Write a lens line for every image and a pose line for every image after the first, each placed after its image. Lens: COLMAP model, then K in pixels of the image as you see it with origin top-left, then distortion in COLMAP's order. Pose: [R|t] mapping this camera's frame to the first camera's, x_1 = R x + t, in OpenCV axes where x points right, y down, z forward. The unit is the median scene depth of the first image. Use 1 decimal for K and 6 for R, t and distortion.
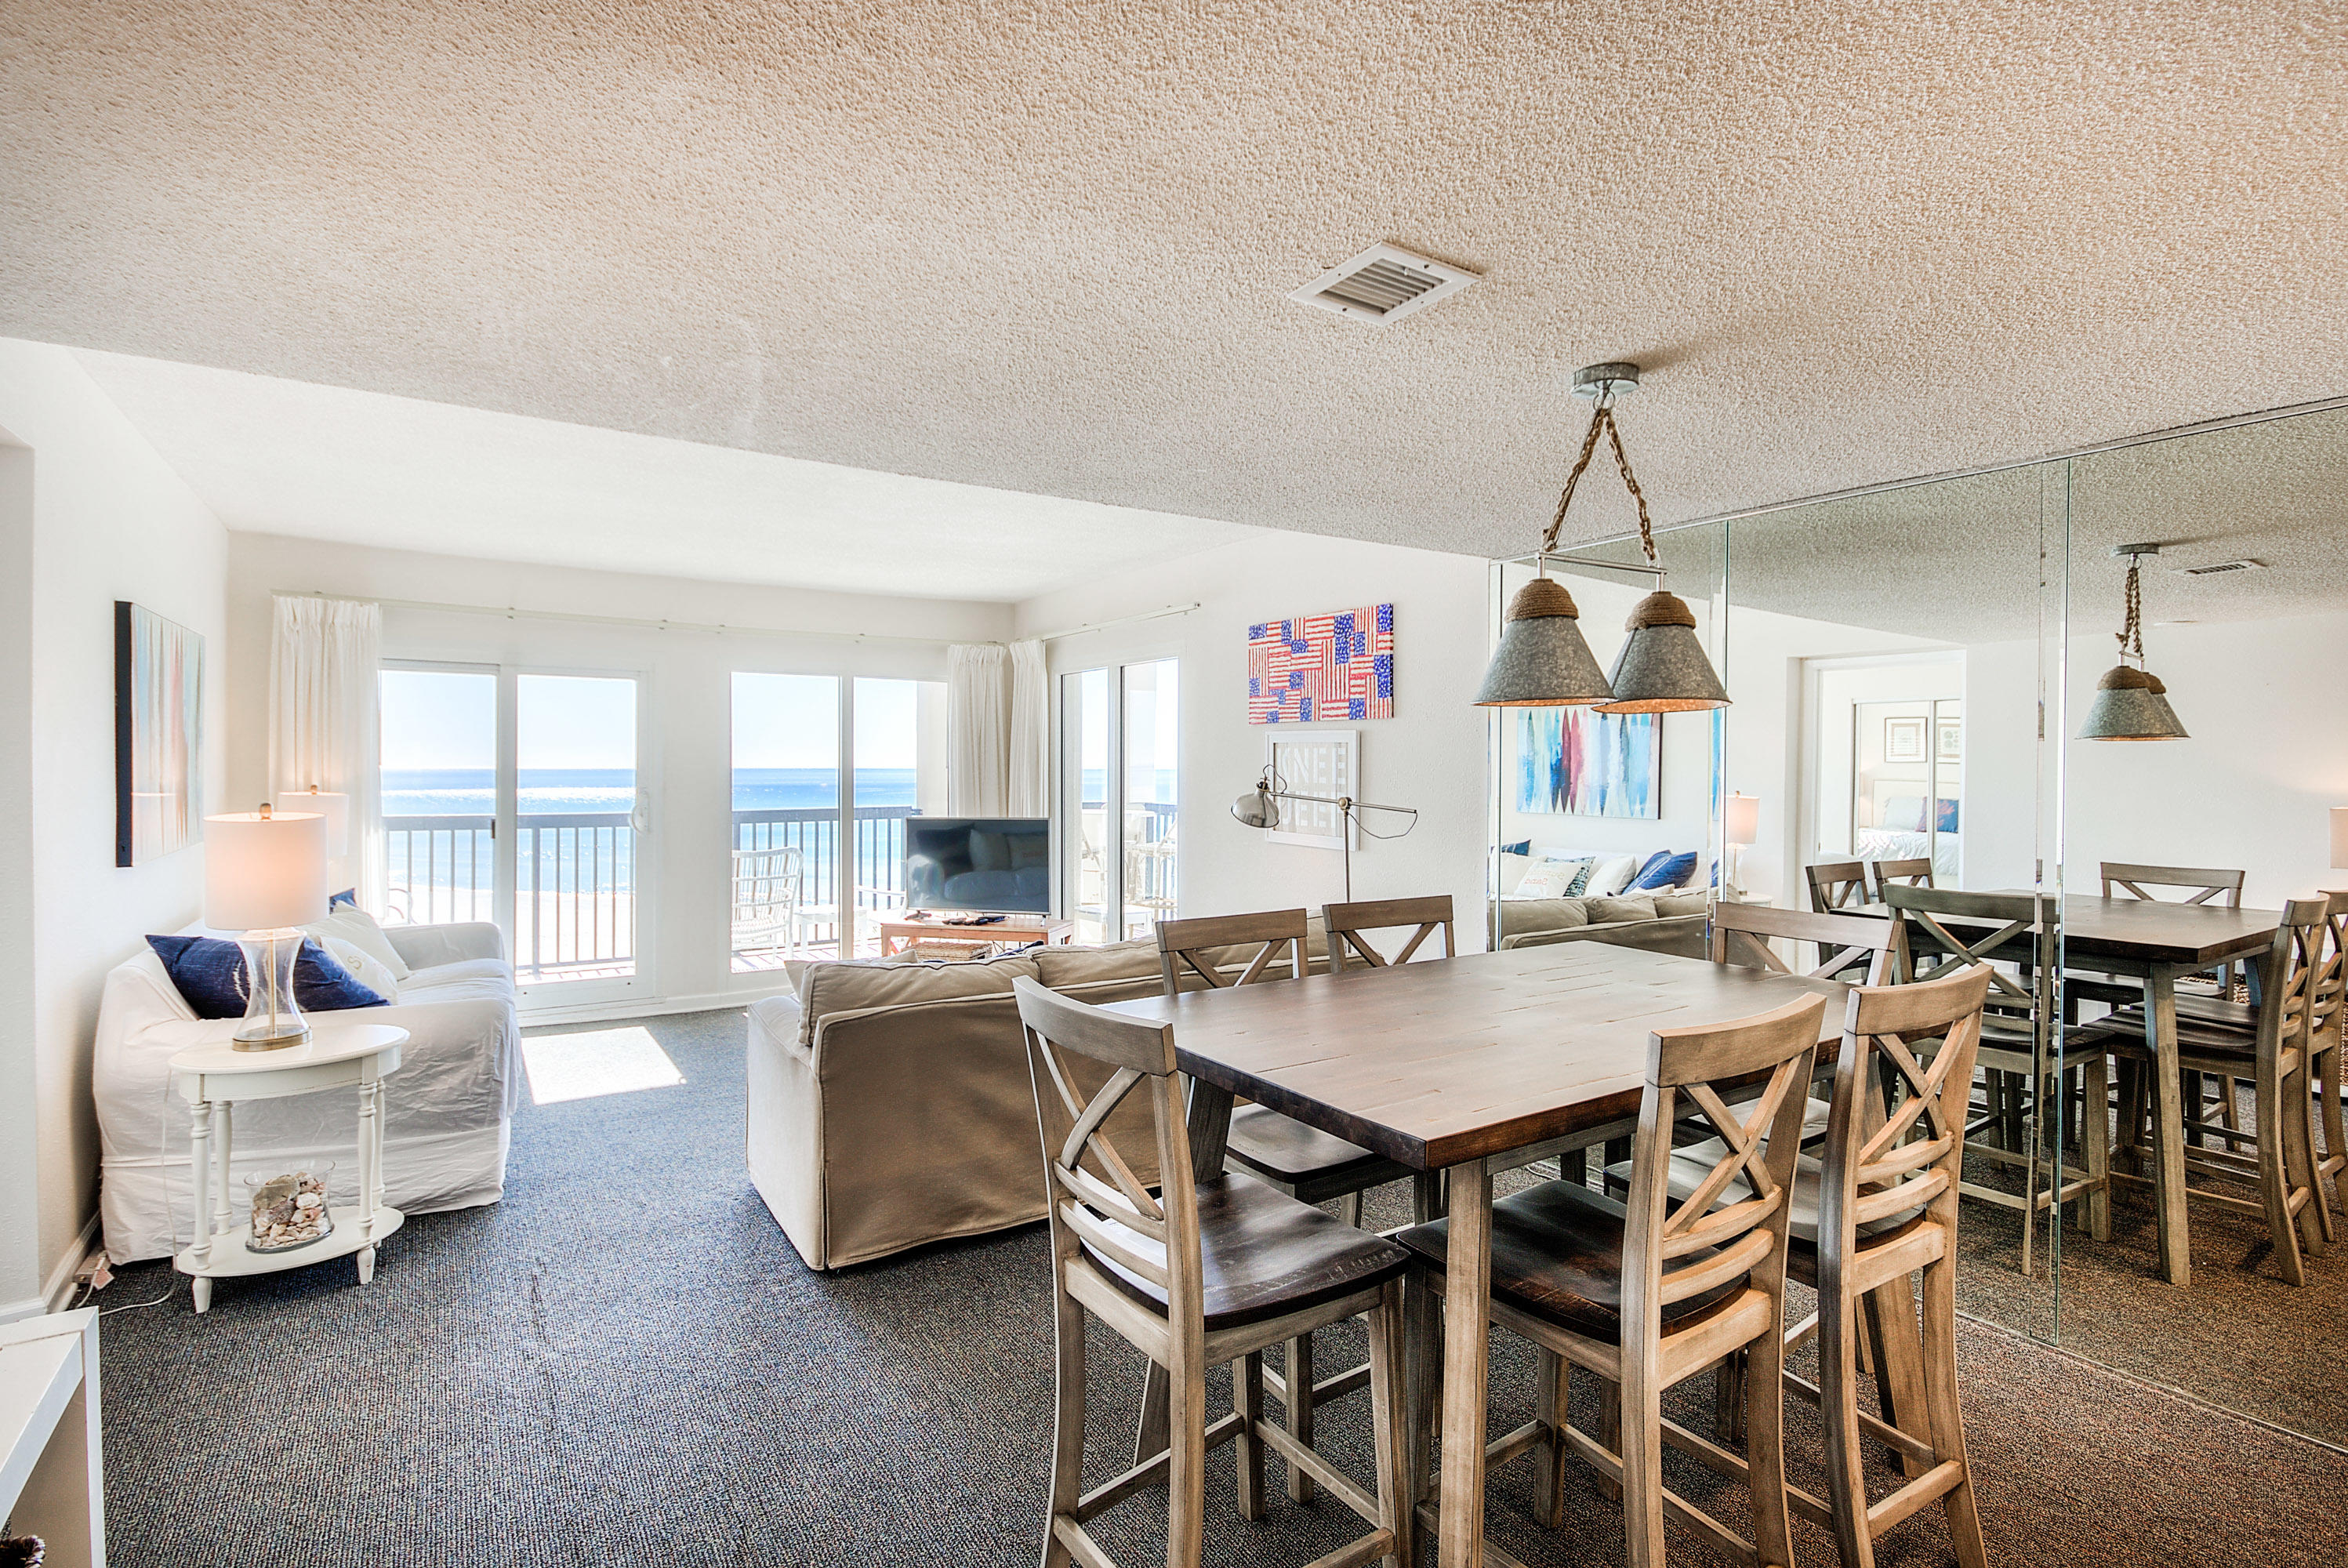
lens RADIAL K [[1113.7, 0, 1170.0], [0, 1113.7, 783.6], [0, 0, 1]] dist [0.011060, -0.005499]
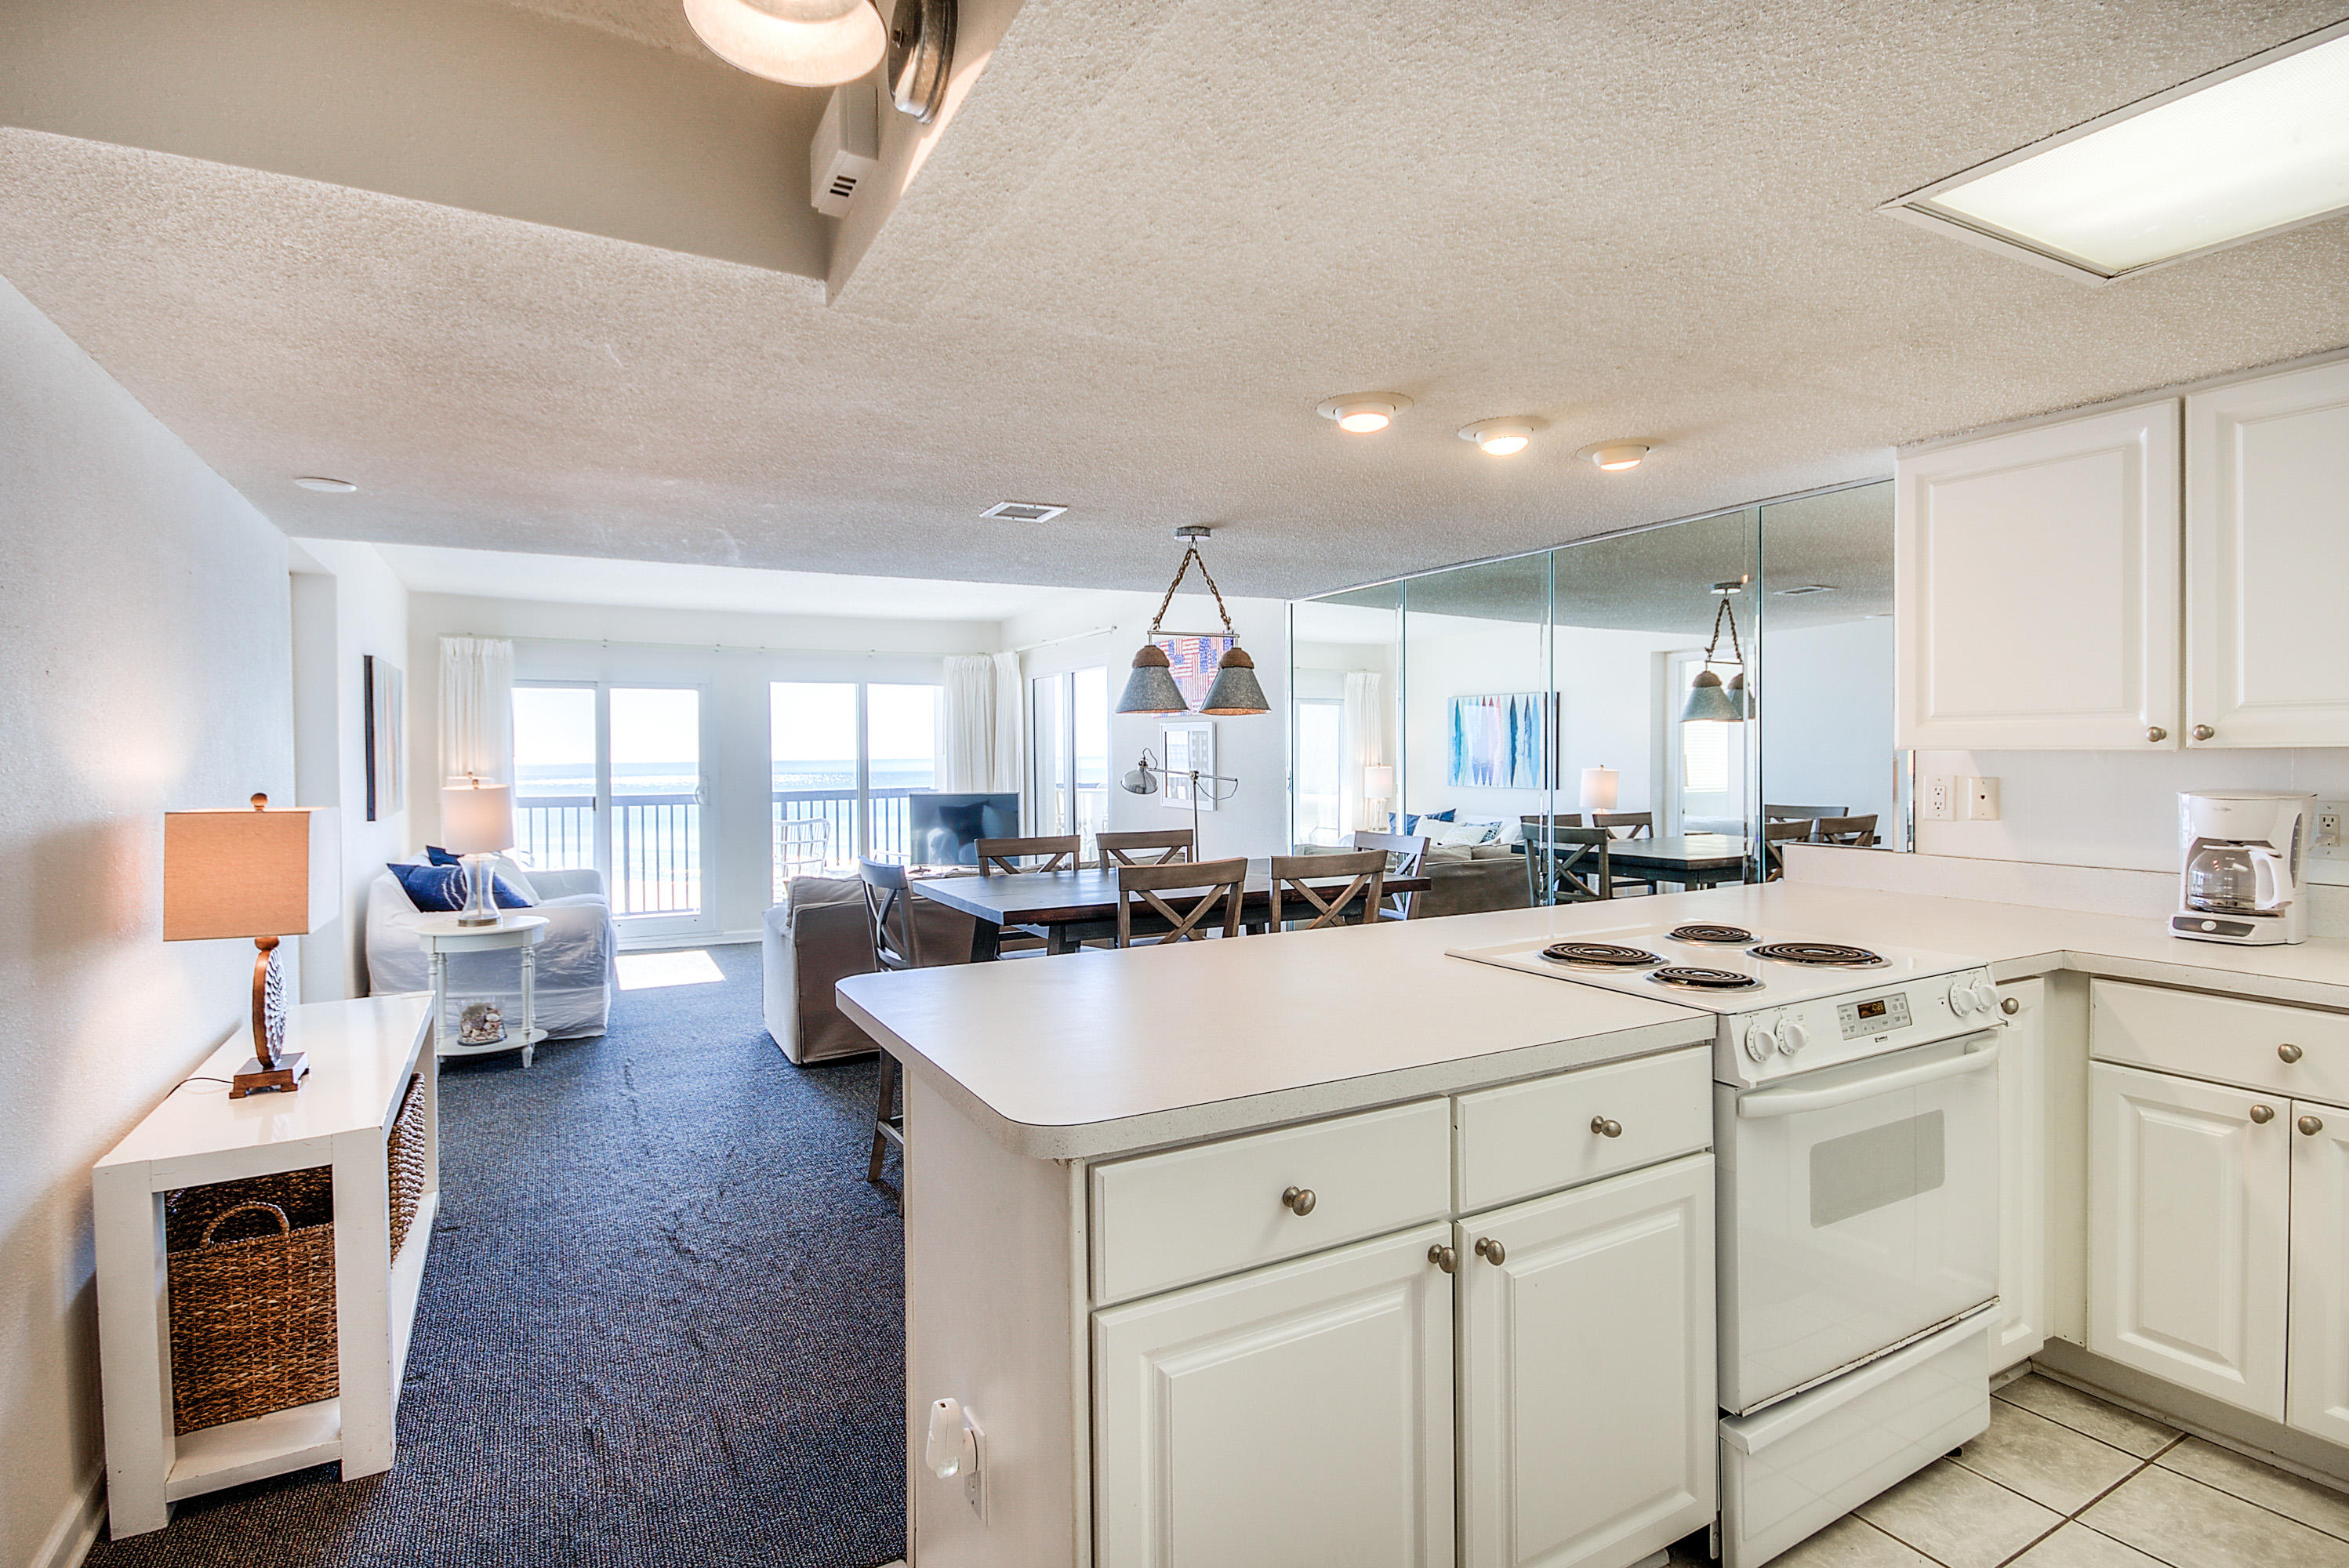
lens RADIAL K [[1114.2, 0, 1194.5], [0, 1114.2, 768.8], [0, 0, 1]] dist [0.011060, -0.005499]
pose [[0.998803, -0.013300, -0.047072, 0.197334], [0.013228, 0.999911, -0.001841, 0.010999], [0.047092, 0.001216, 0.998890, -0.339921]]
